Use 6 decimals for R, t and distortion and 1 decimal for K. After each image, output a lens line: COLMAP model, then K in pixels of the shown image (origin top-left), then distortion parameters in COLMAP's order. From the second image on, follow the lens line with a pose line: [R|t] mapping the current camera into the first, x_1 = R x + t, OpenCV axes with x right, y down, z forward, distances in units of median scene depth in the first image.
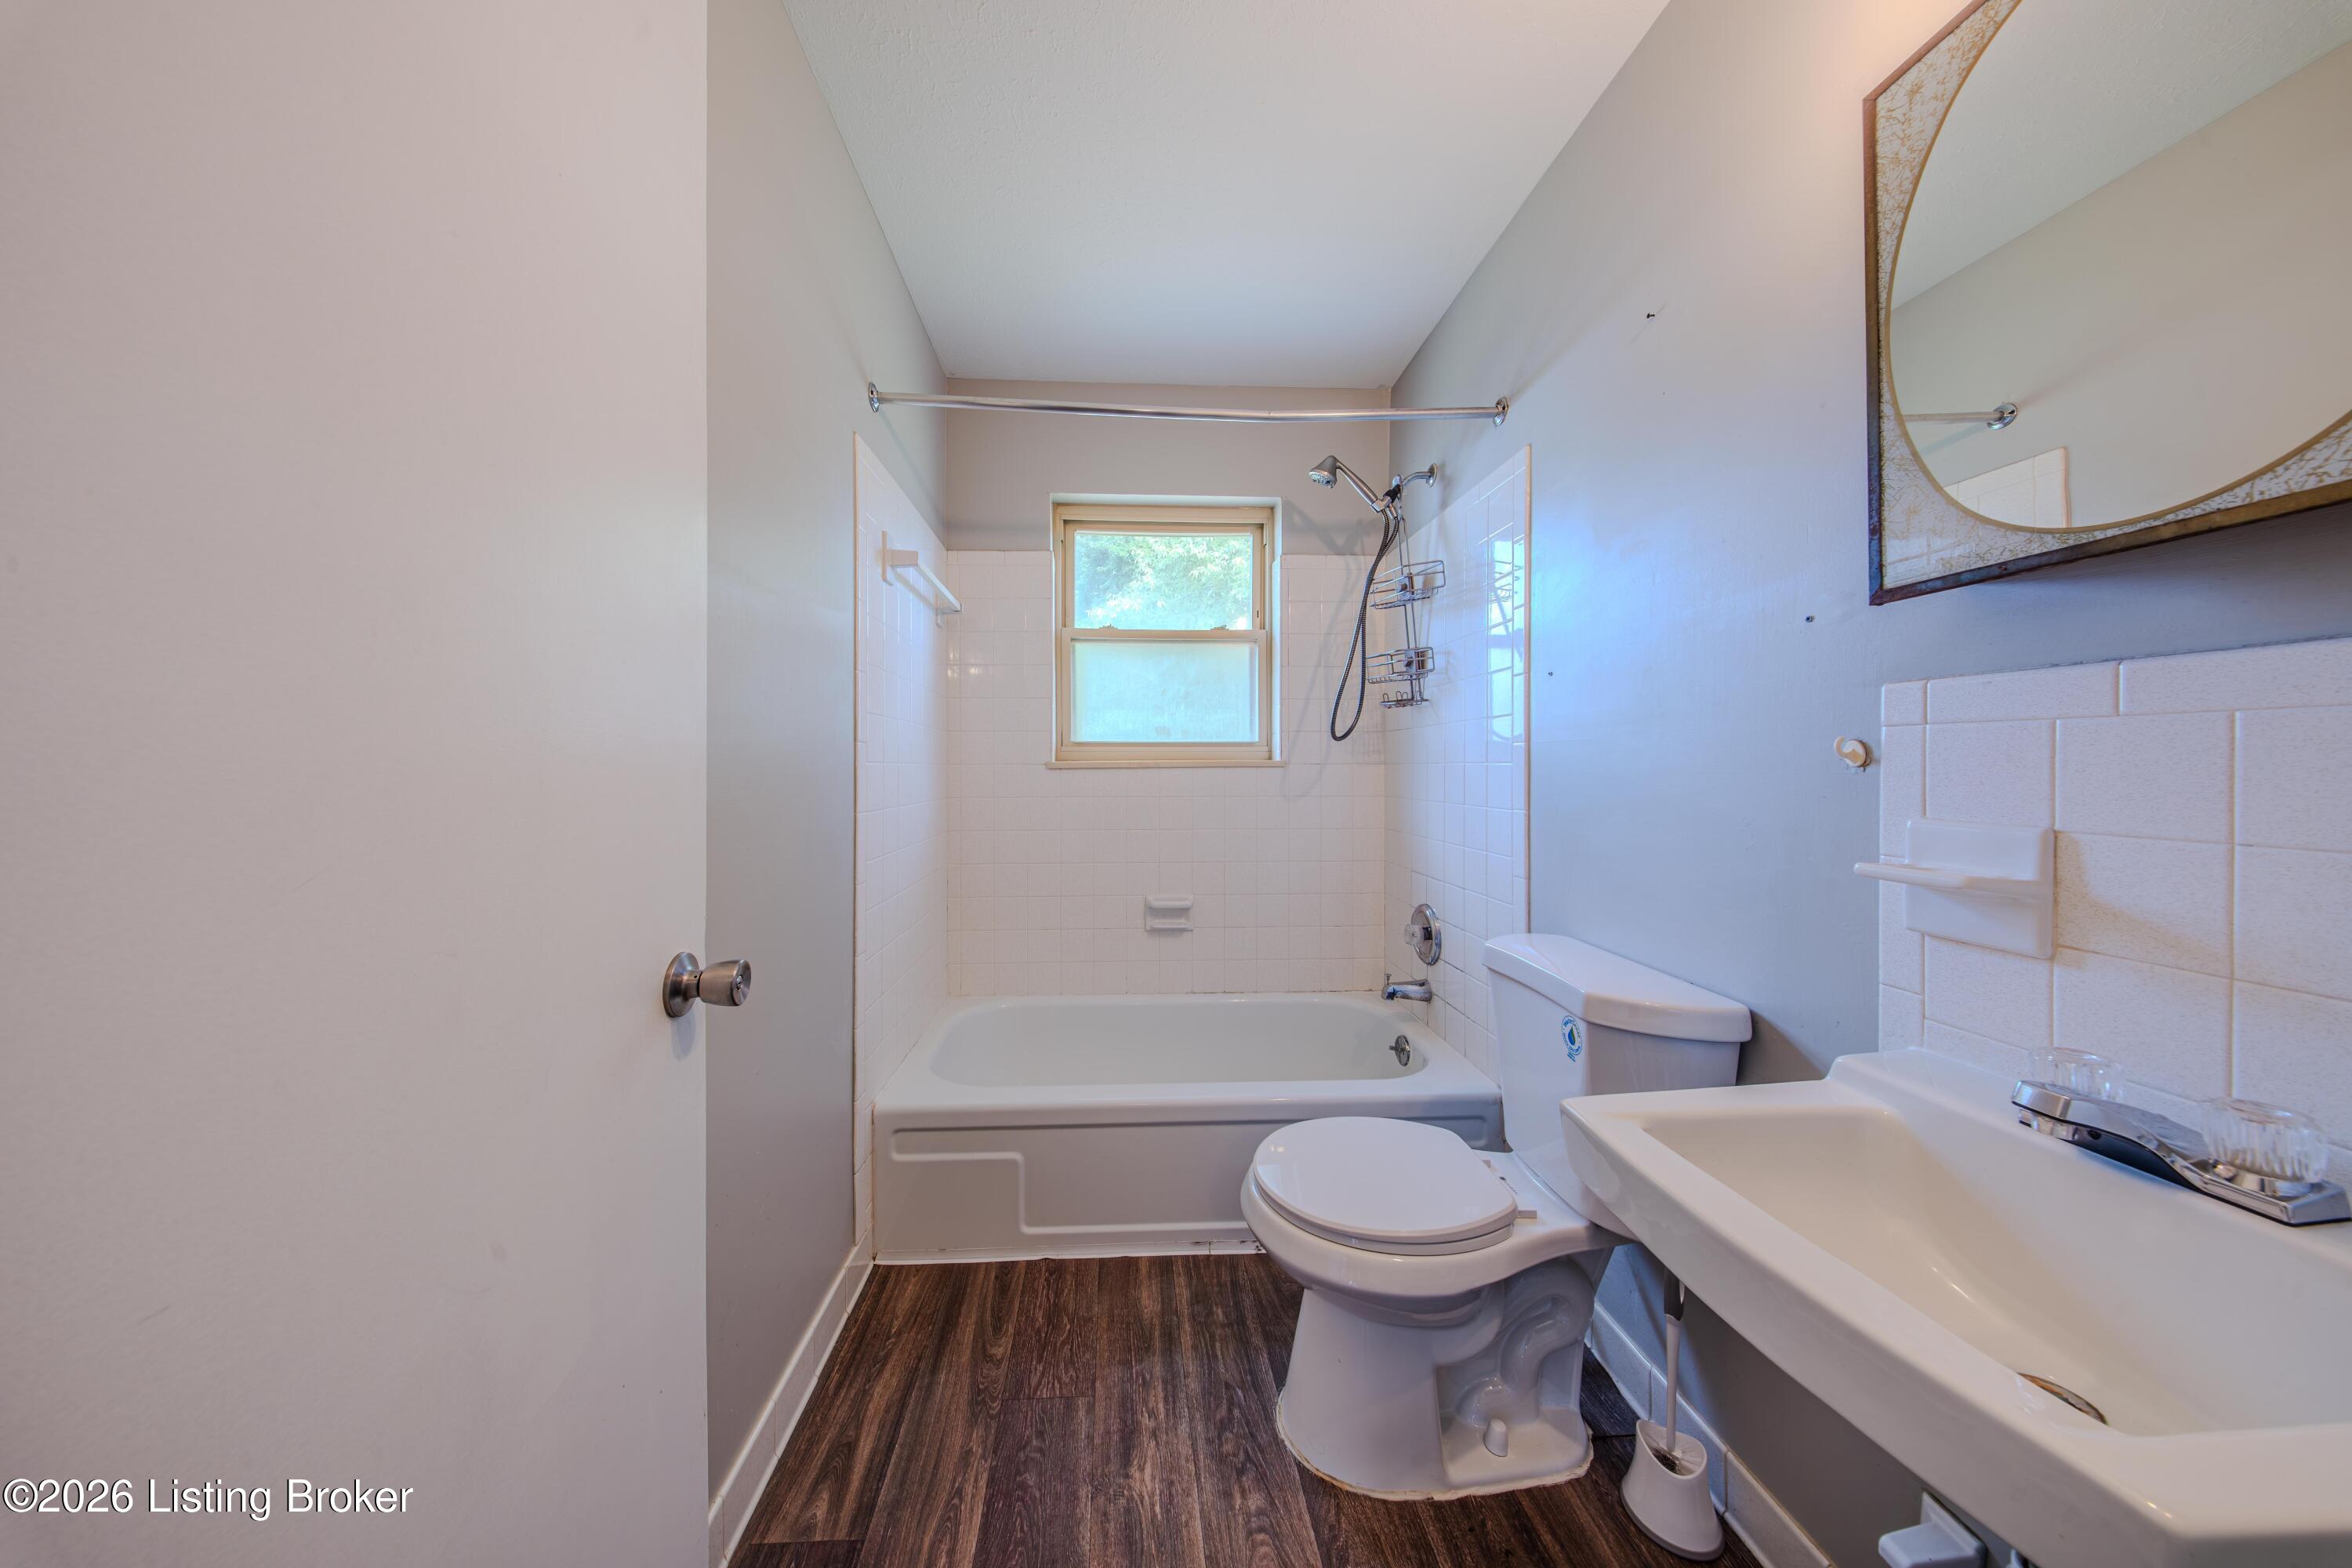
lens RADIAL K [[705.0, 0, 1163.4], [0, 705.0, 771.3], [0, 0, 1]] dist [-0.001501, -0.000283]
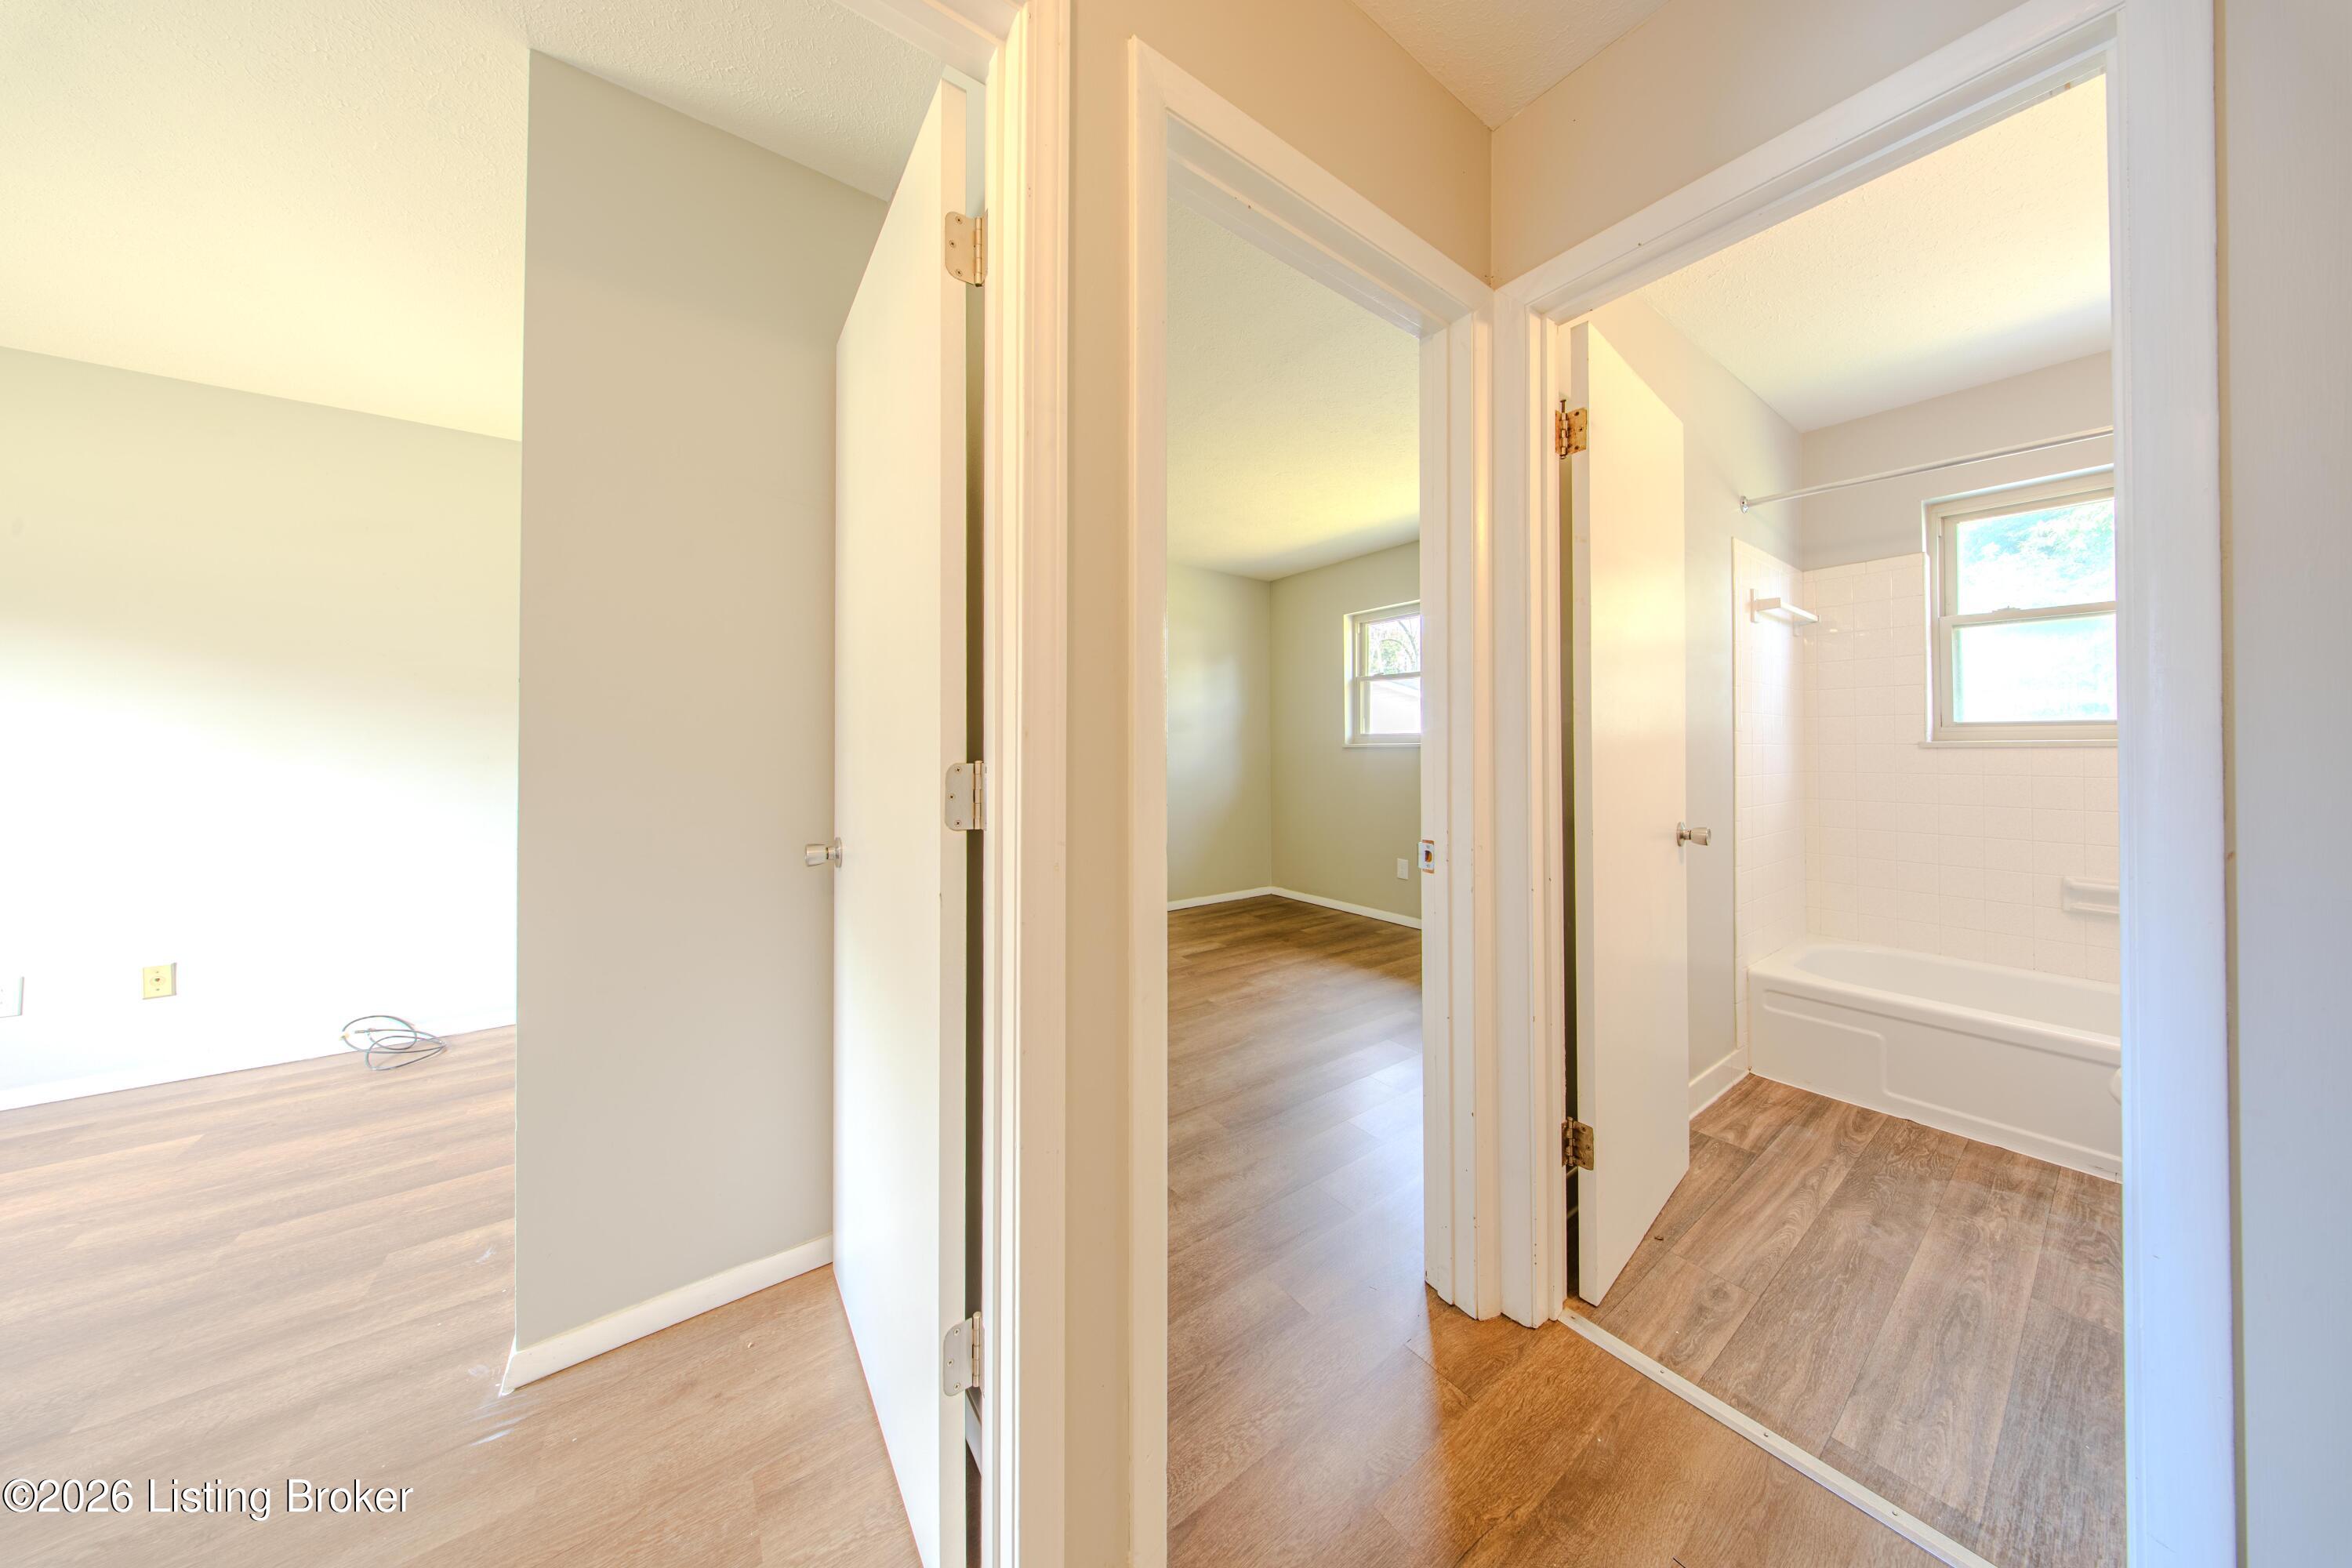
lens RADIAL K [[705.0, 0, 1167.4], [0, 705.0, 736.1], [0, 0, 1]] dist [-0.001501, -0.000283]
pose [[0.524078, -0.009371, -0.851619, 0.246396], [-0.003125, 0.999912, -0.012925, -0.005525], [0.851665, 0.009435, 0.524002, -0.927695]]
